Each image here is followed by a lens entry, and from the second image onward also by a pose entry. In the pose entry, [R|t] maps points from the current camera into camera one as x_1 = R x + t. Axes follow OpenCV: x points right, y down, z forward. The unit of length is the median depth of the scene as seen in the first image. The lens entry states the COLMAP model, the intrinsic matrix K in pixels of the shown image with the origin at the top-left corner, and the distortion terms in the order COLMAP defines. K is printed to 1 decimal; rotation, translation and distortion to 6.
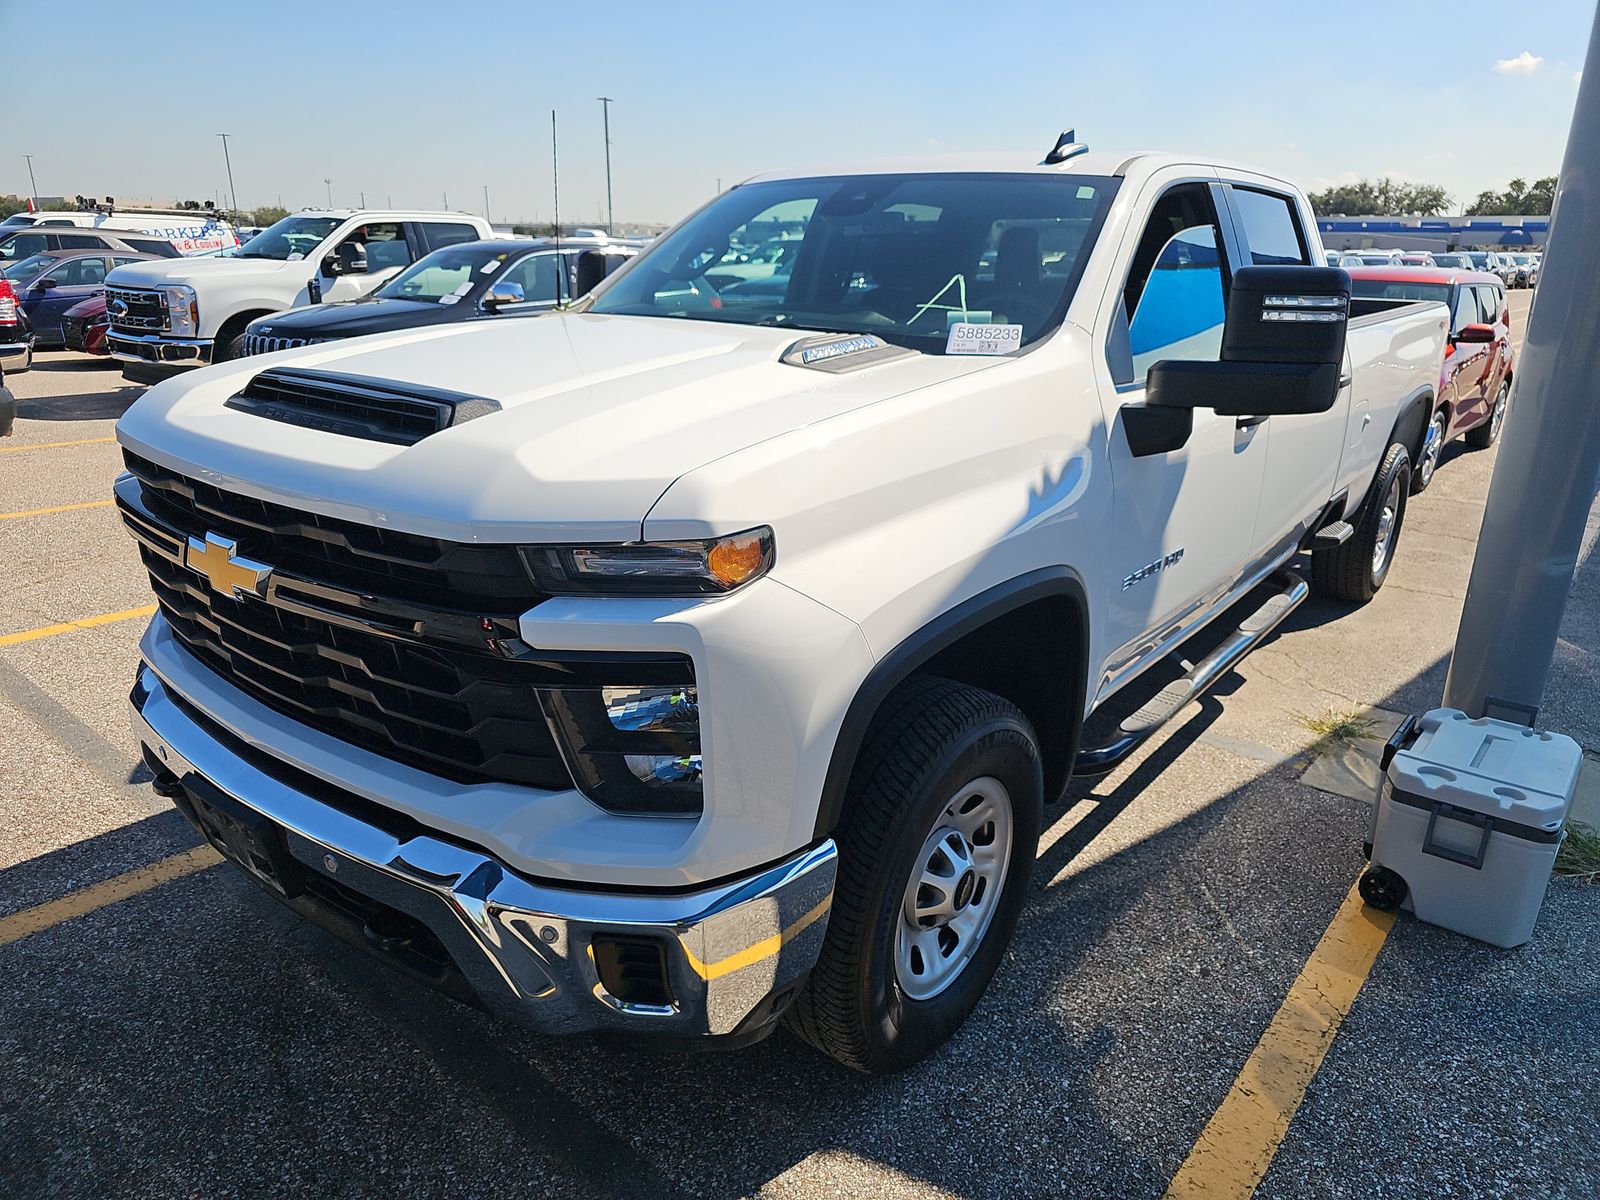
lens RADIAL K [[1061.0, 0, 822.3], [0, 1061.0, 614.3], [0, 0, 1]] dist [0.019090, 0.000176]
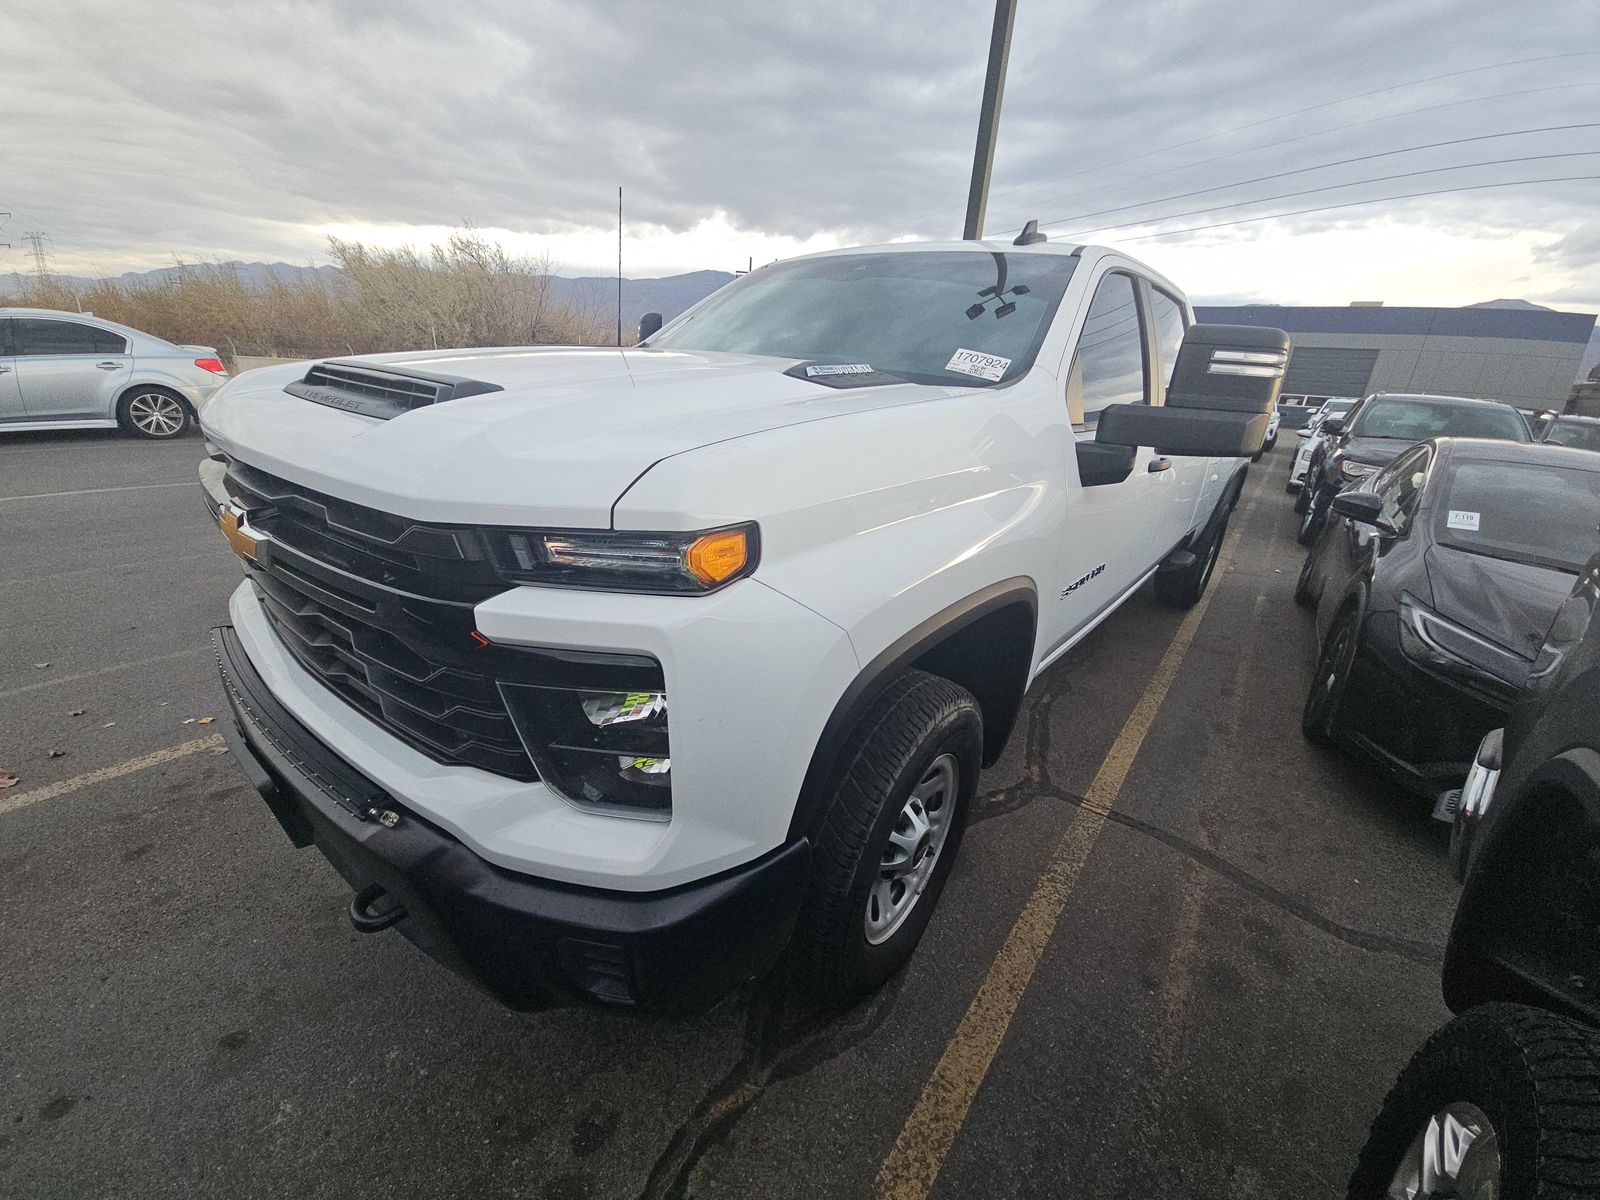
lens RADIAL K [[643.2, 0, 808.7], [0, 643.2, 622.5], [0, 0, 1]] dist [-0.002775, -0.000039]
pose [[0.998275, 0.058329, -0.006727, 0.003869], [-0.057887, 0.996887, 0.053535, -0.022211], [0.009829, -0.053053, 0.998543, 0.354455]]
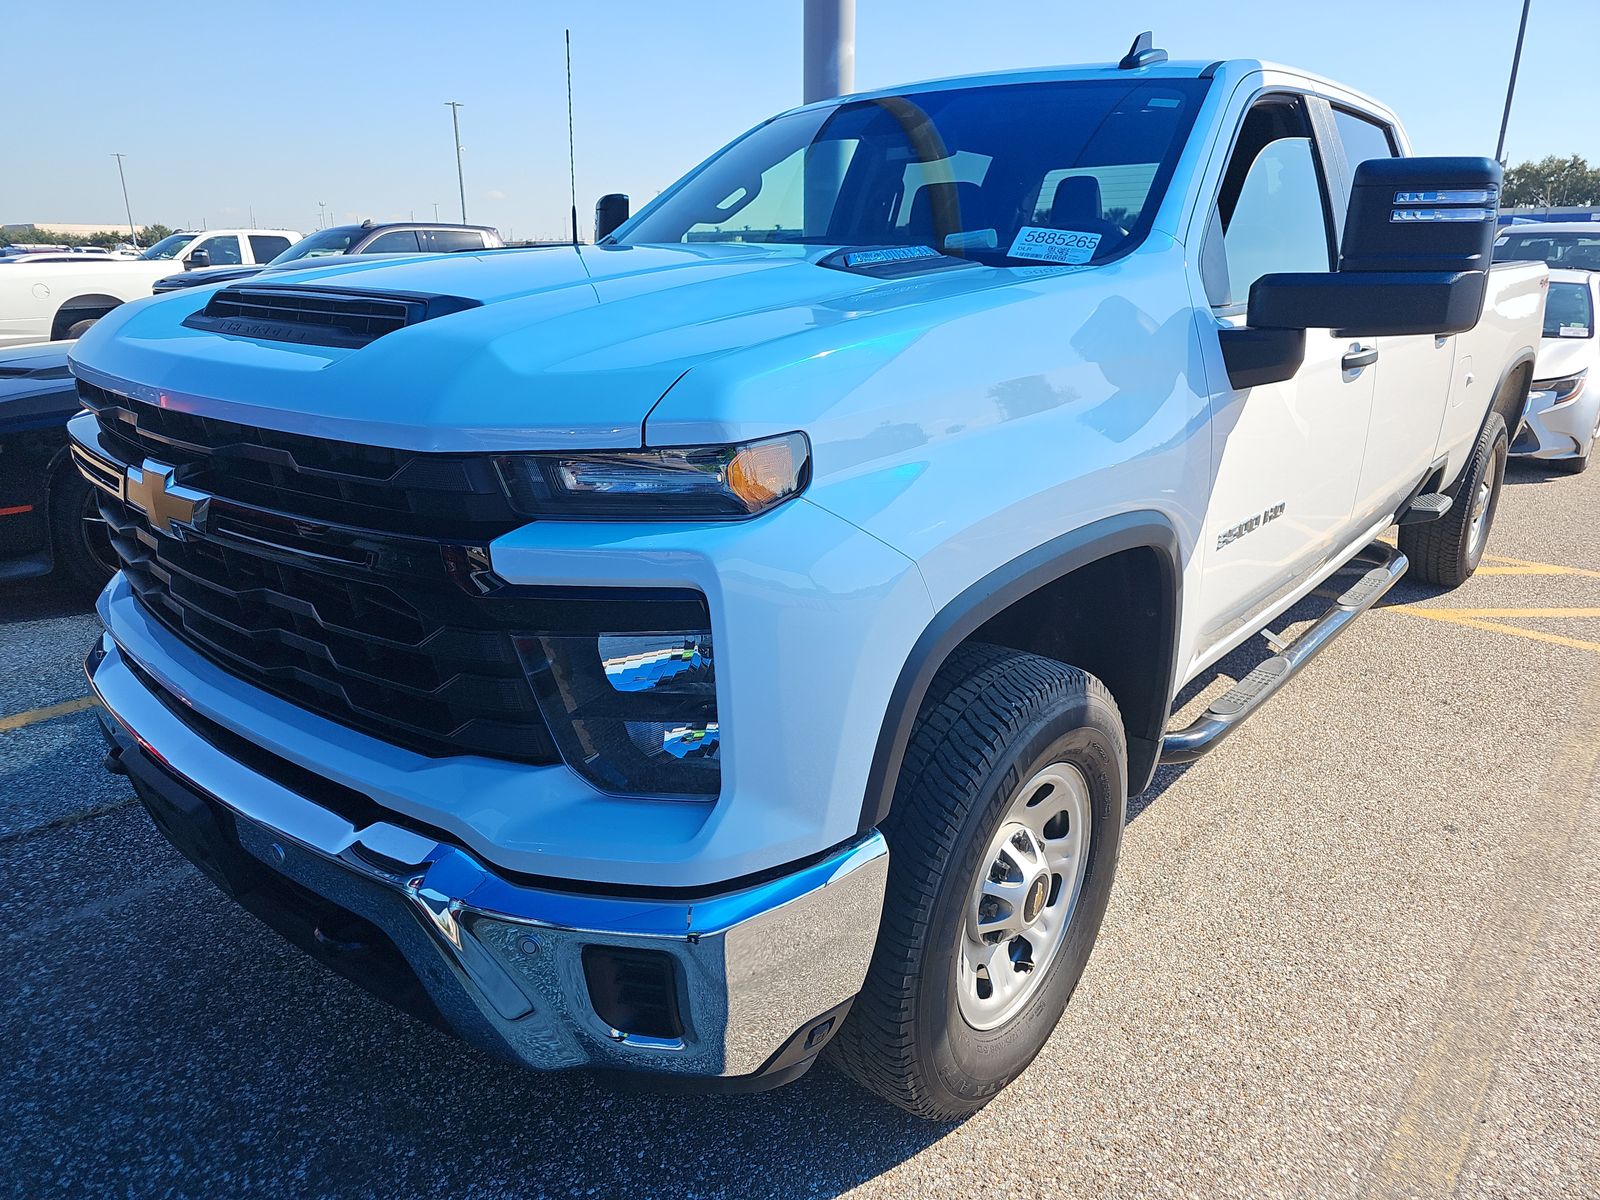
lens RADIAL K [[1061.0, 0, 804.9], [0, 1061.0, 593.3], [0, 0, 1]] dist [0.019090, 0.000176]
pose [[0.998702, 0.002981, -0.050855, -0.007590], [-0.004010, 0.999789, -0.020150, 0.043835], [0.050784, 0.020327, 0.998503, 0.173121]]
